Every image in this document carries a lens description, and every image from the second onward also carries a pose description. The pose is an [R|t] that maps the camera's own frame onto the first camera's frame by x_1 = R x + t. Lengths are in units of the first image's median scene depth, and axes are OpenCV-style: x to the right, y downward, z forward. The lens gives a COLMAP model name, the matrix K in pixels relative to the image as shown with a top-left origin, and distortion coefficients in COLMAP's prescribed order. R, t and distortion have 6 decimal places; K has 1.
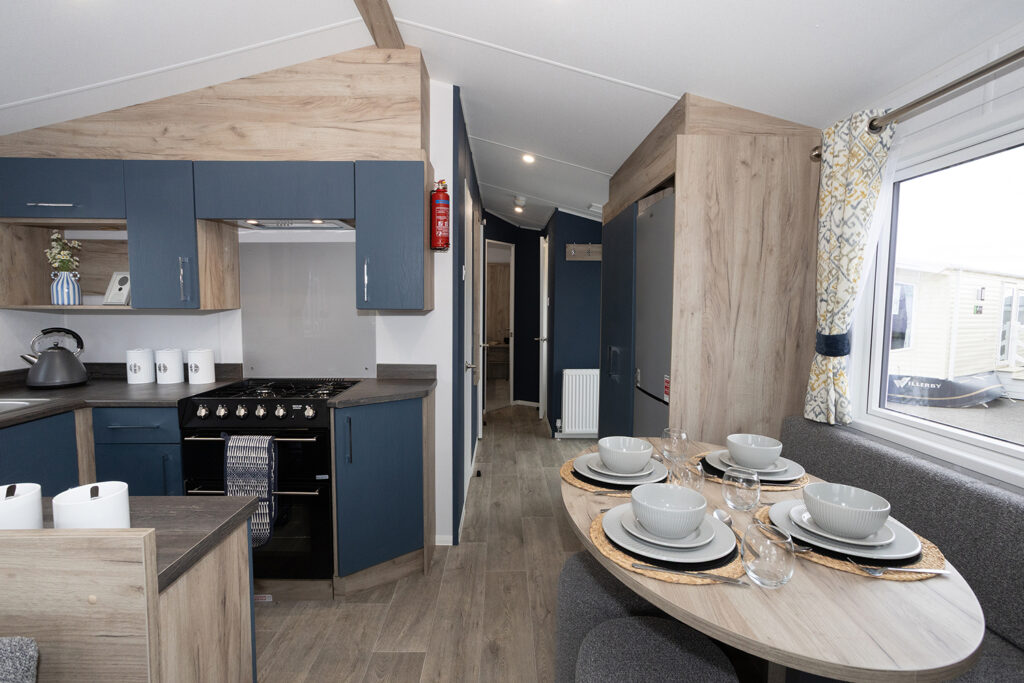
lens RADIAL K [[487.7, 0, 507.1], [0, 487.7, 340.9], [0, 0, 1]] dist [-0.047890, 0.027807]
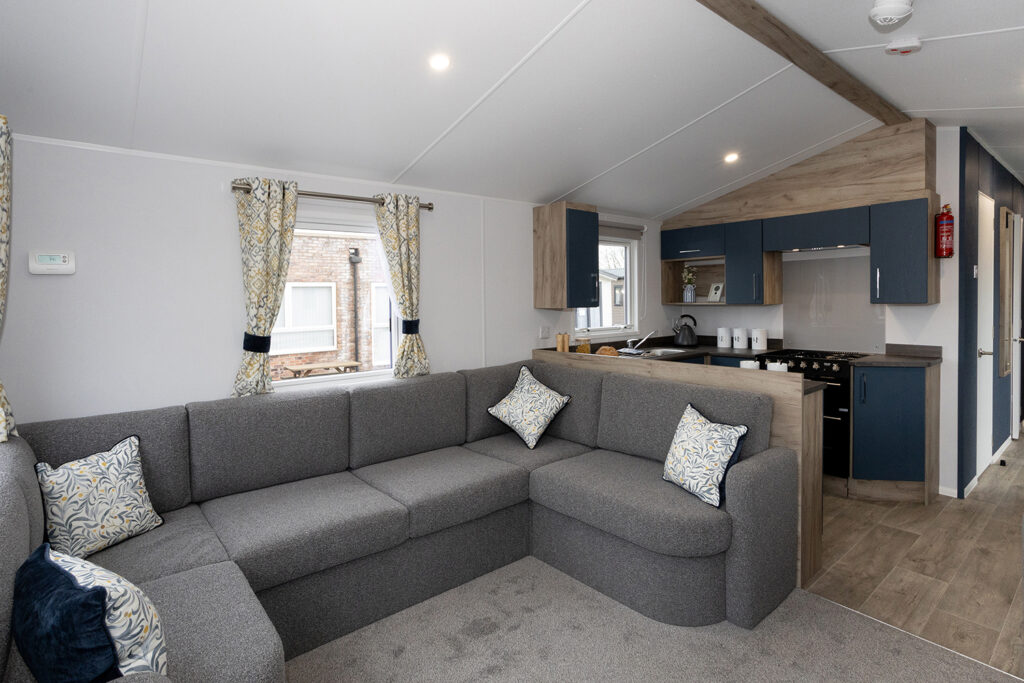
lens RADIAL K [[515.0, 0, 511.3], [0, 515.0, 309.6], [0, 0, 1]] dist [-0.052321, 0.028183]
pose [[0.622047, -0.001407, -0.782979, 0.216873], [-0.041594, 0.998527, -0.034839, 0.053200], [0.781874, 0.054239, 0.621072, -0.823355]]
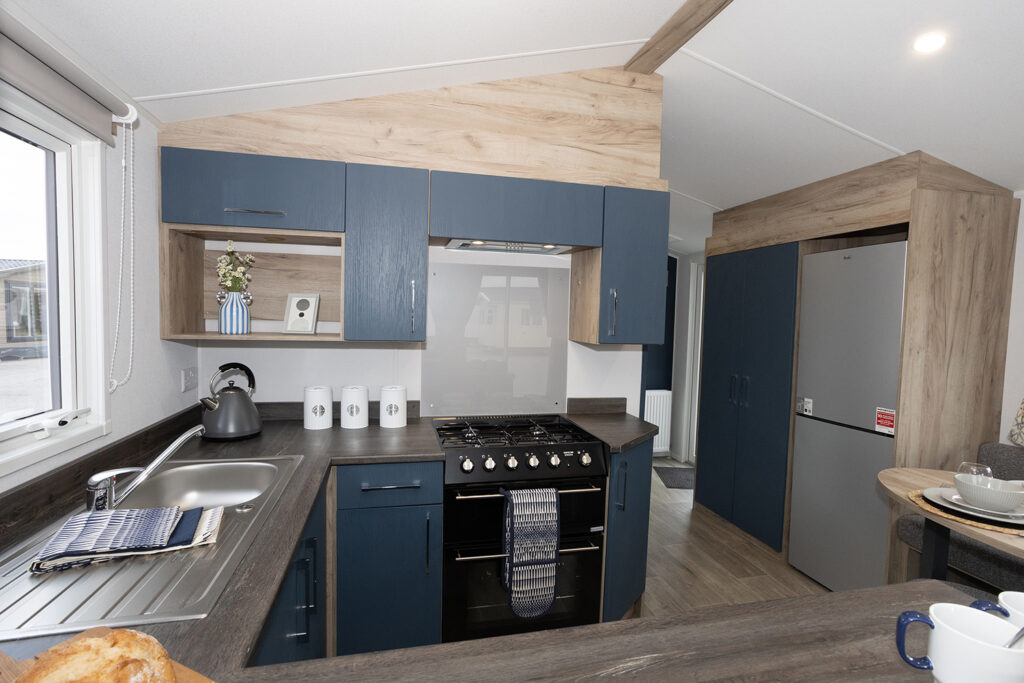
lens RADIAL K [[487.7, 0, 504.6], [0, 487.7, 342.9], [0, 0, 1]] dist [-0.047890, 0.027807]
pose [[0.978526, 0.006877, 0.206010, -0.687529], [-0.003406, 0.999846, -0.017197, -0.050353], [-0.206097, 0.016126, 0.978399, 0.122495]]
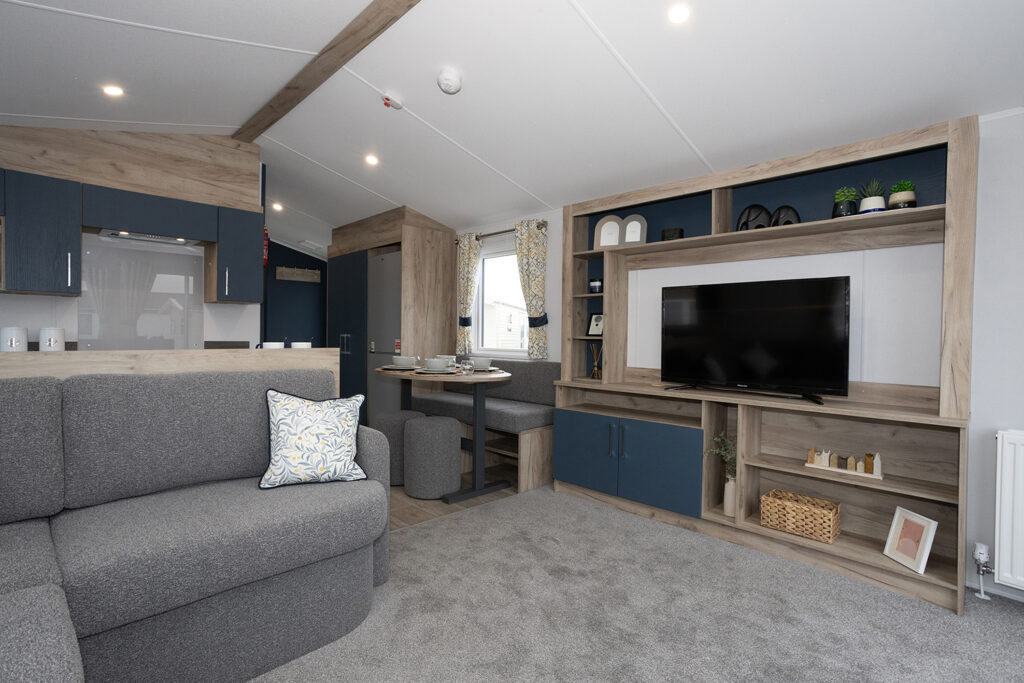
lens RADIAL K [[487.7, 0, 507.9], [0, 487.7, 340.1], [0, 0, 1]] dist [-0.047890, 0.027807]
pose [[0.719248, -0.006811, 0.694720, -0.714298], [0.046795, 0.998156, -0.038660, 0.166243], [-0.693175, 0.060316, 0.718241, -0.741381]]
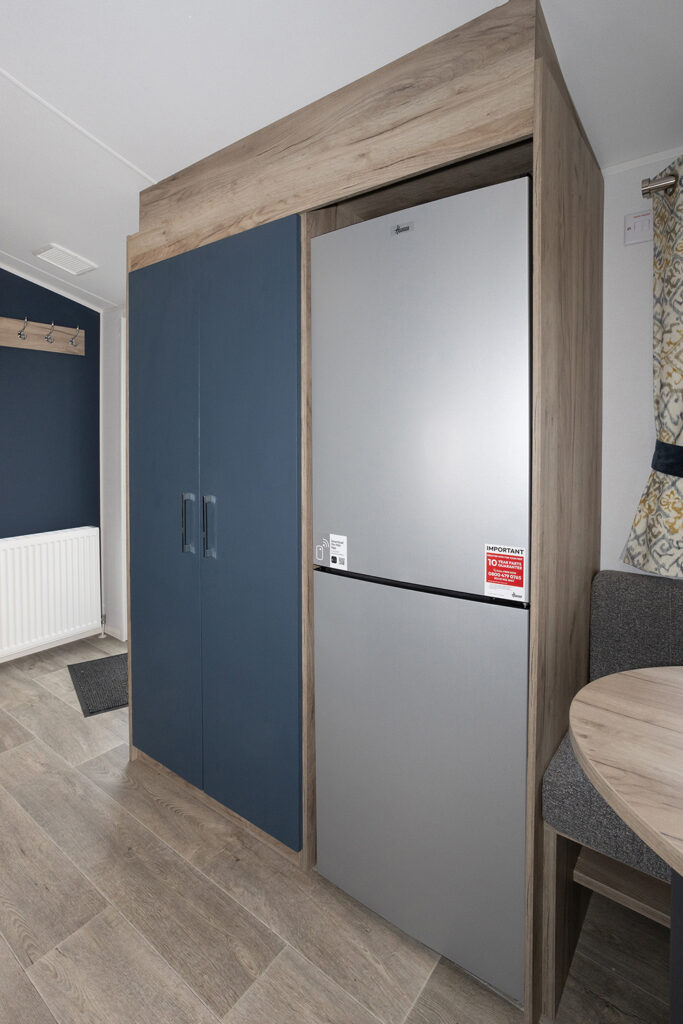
lens RADIAL K [[515.0, 0, 322.4], [0, 515.0, 444.0], [0, 0, 1]] dist [-0.052321, 0.028183]
pose [[0.622286, -0.016988, 0.782605, -0.178578], [0.059381, 0.997908, -0.025555, -0.026899], [-0.780534, 0.062374, 0.621993, 0.776469]]
